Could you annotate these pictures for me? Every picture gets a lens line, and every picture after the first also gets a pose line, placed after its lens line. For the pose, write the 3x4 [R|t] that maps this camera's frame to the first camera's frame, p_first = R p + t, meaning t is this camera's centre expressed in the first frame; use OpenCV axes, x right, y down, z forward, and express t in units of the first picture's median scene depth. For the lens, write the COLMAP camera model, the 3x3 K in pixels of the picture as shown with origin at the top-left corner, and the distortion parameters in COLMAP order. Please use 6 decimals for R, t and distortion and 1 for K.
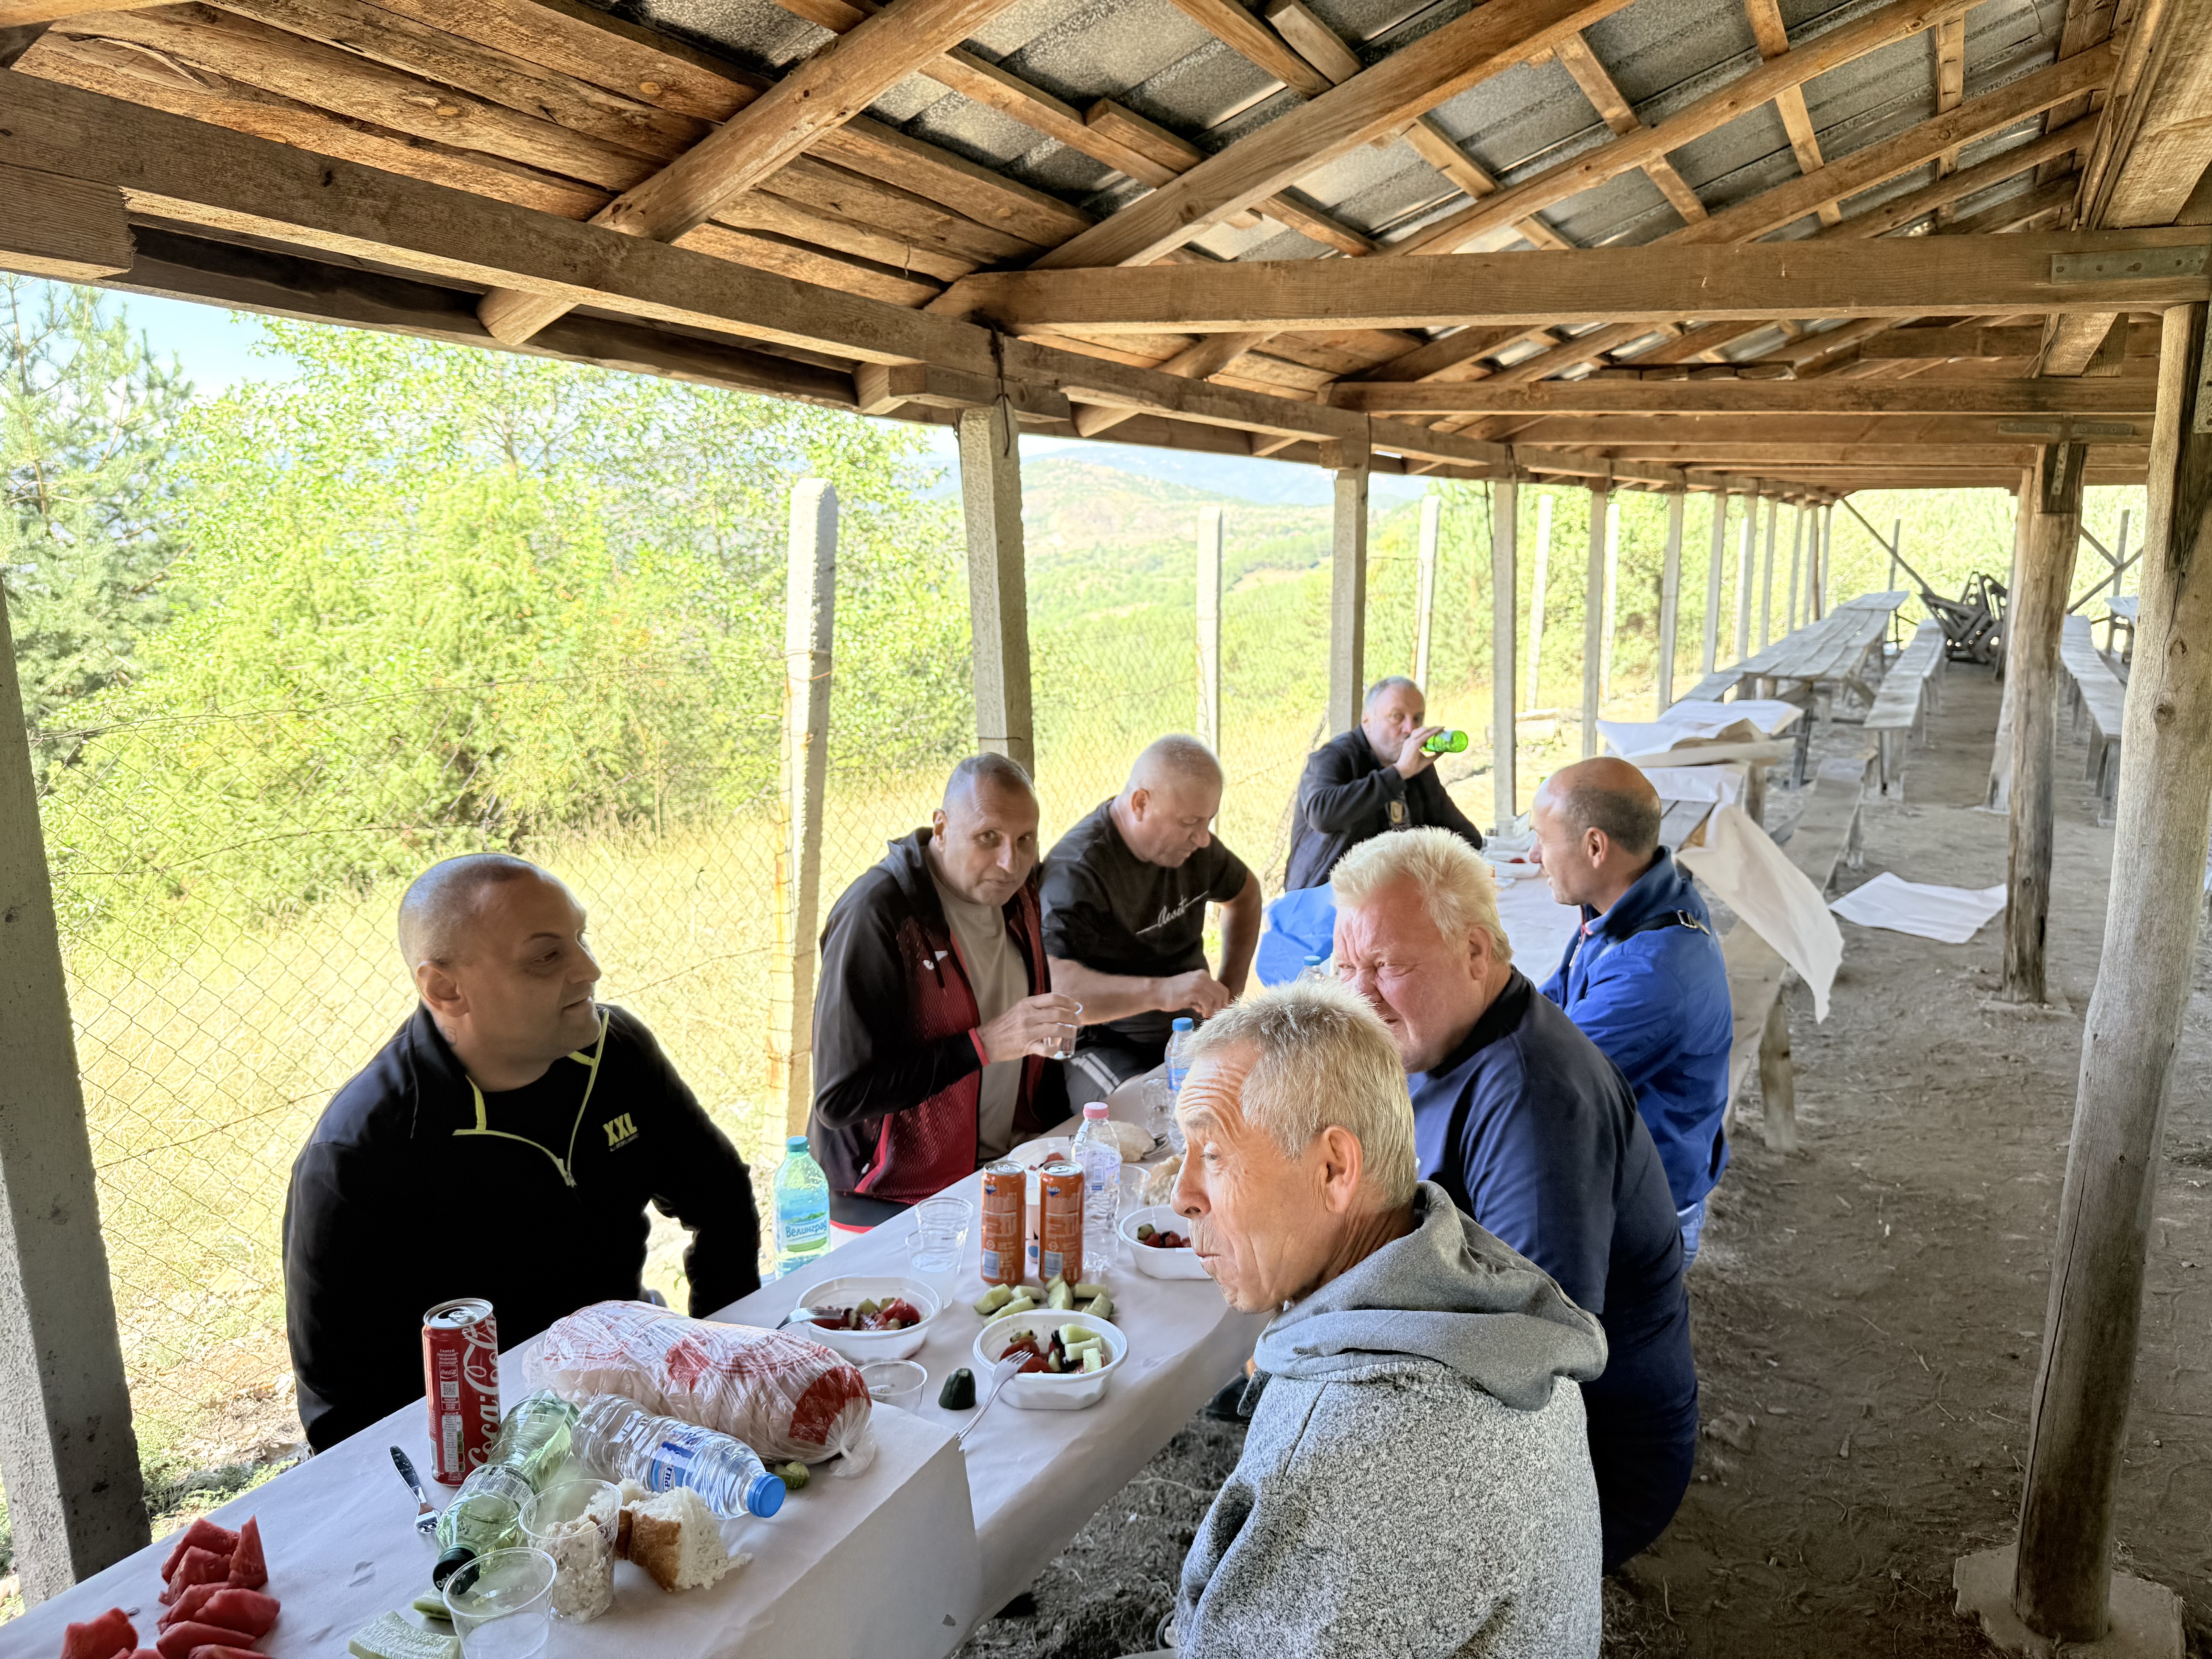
lens RADIAL K [[1535.9, 0, 1111.9], [0, 1535.9, 844.9], [0, 0, 1]] dist [0.007363, -0.019371]
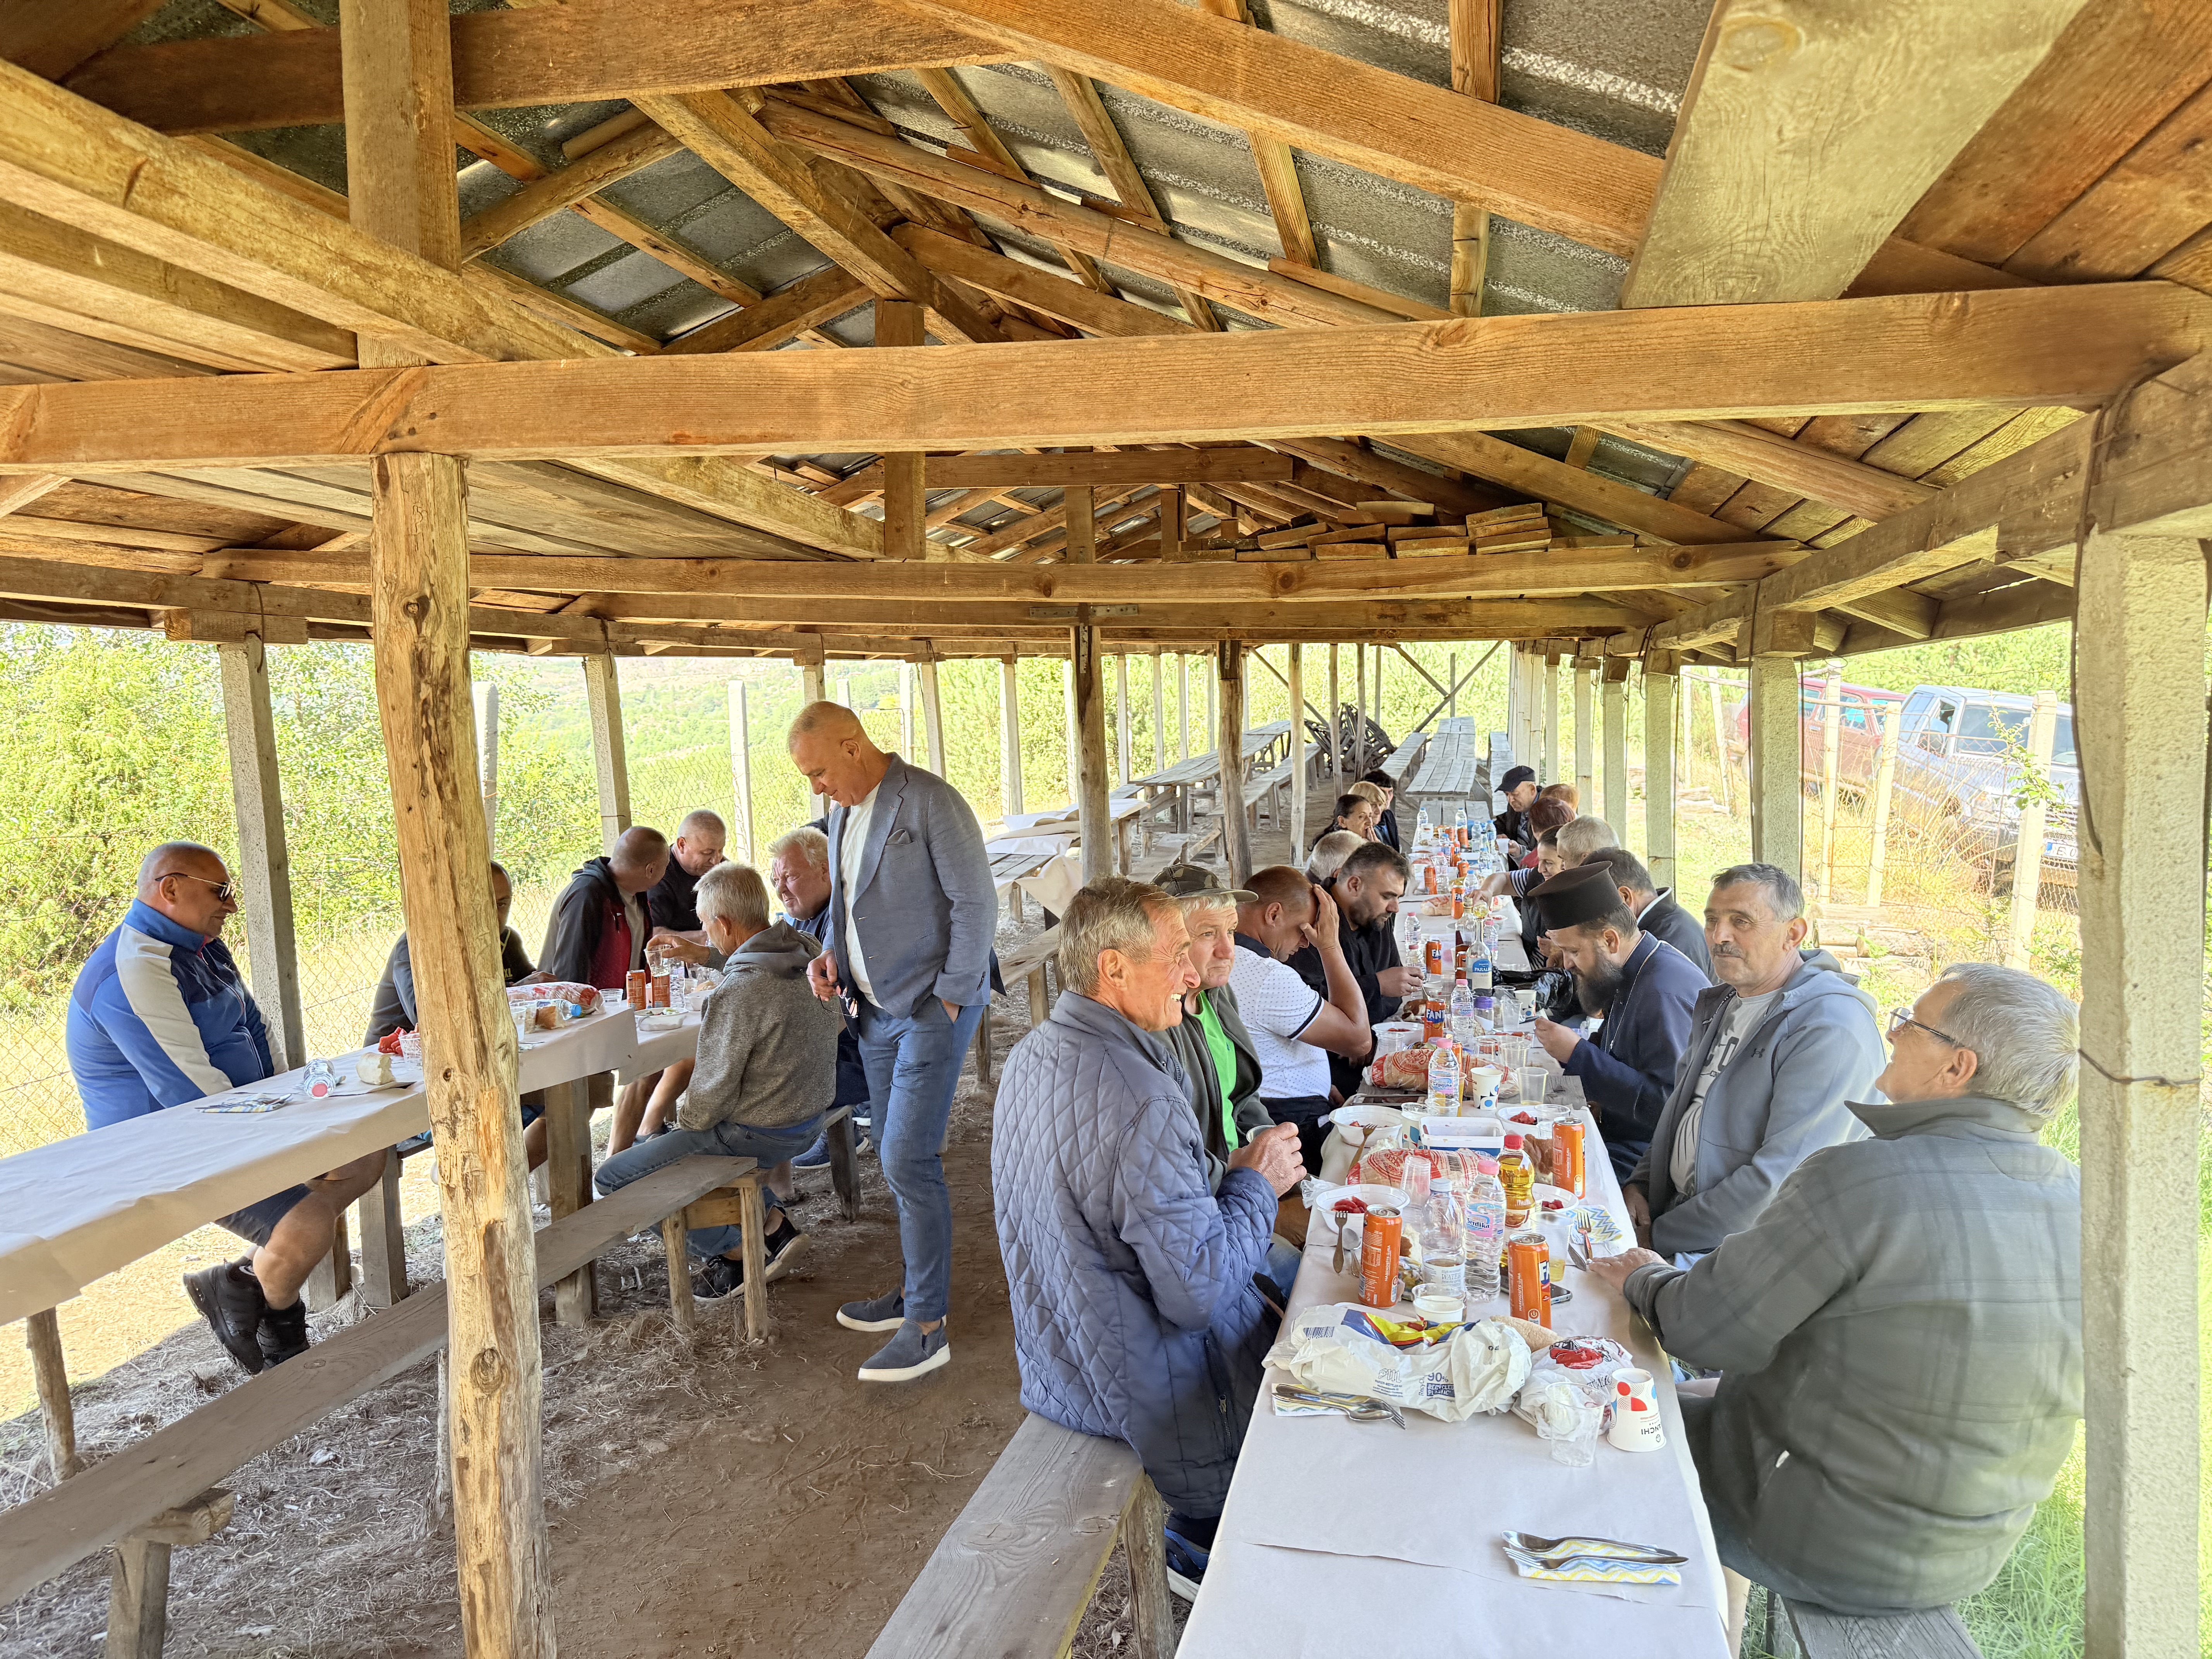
lens RADIAL K [[1535.9, 0, 1099.1], [0, 1535.9, 839.6], [0, 0, 1]] dist [0.007363, -0.019371]
pose [[0.962543, -0.049107, 0.266644, -0.000336], [0.073702, 0.993819, -0.083022, 0.090858], [-0.260918, 0.099565, 0.960213, -0.572417]]
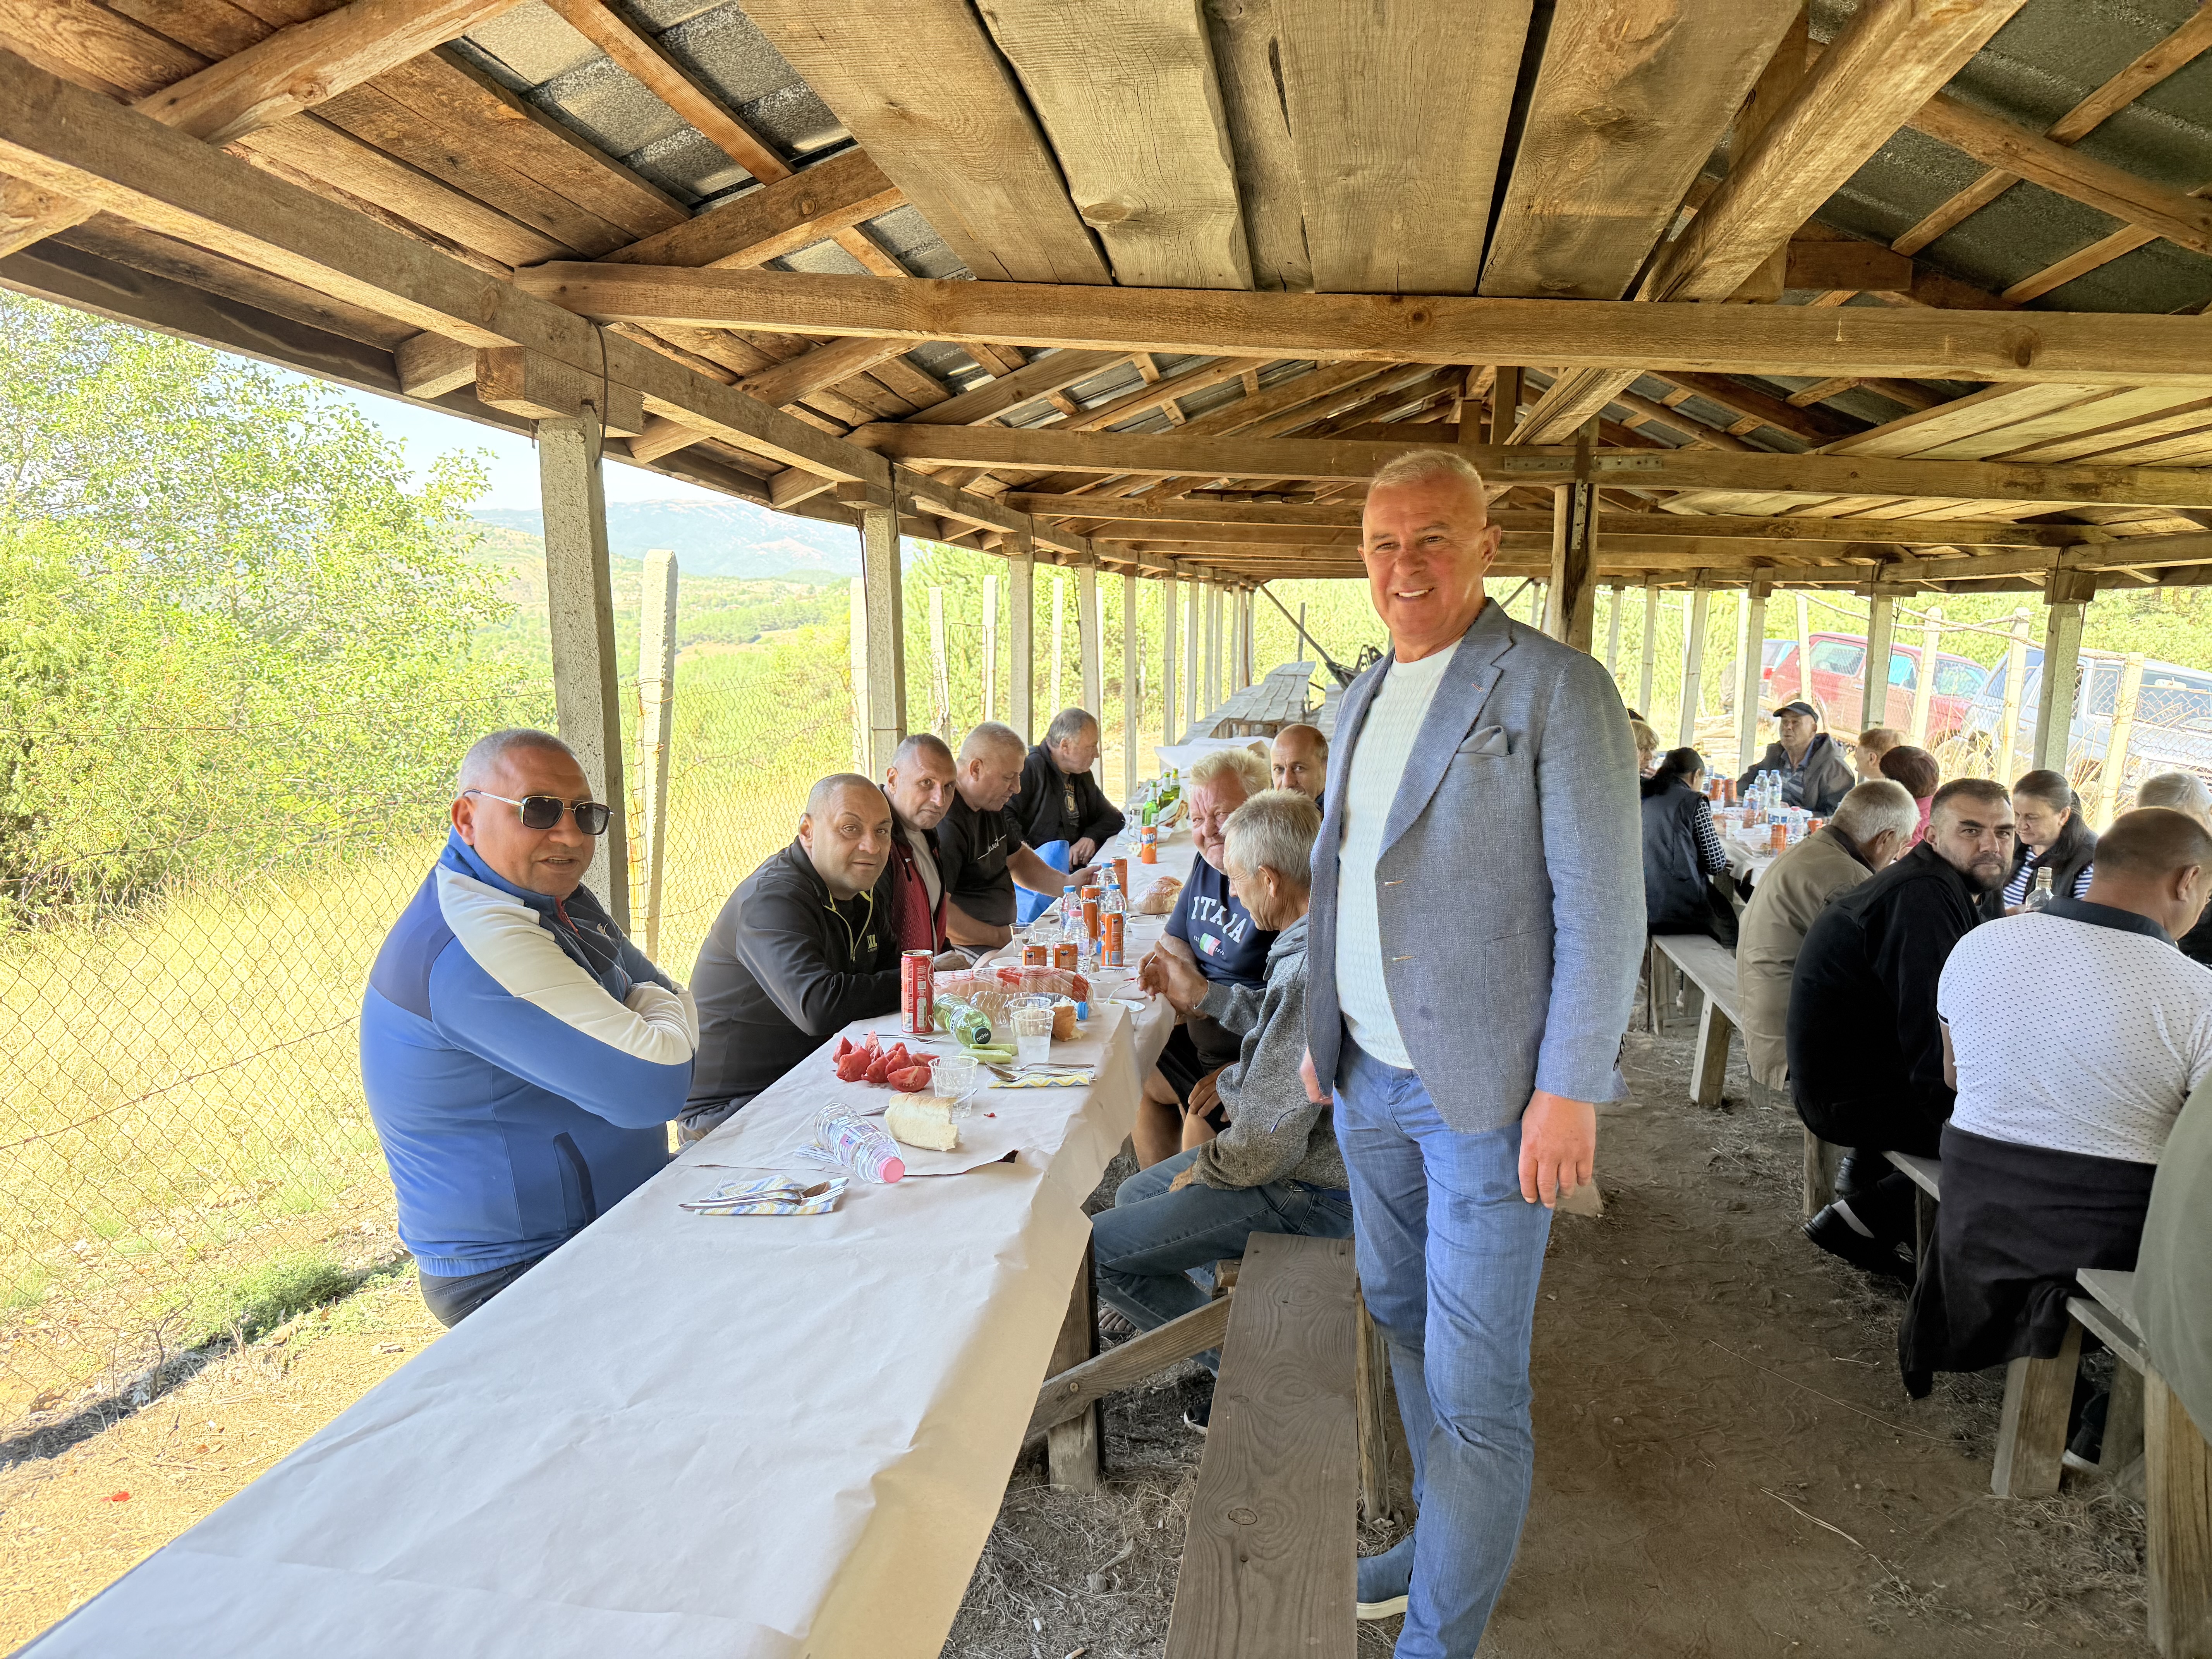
lens RADIAL K [[1535.9, 0, 1073.0], [0, 1535.9, 851.9], [0, 0, 1]] dist [0.007363, -0.019371]
pose [[0.943801, -0.036265, 0.328519, -0.210773], [0.050919, 0.998050, -0.036110, 0.059735], [-0.326569, 0.050809, 0.943807, -0.242330]]
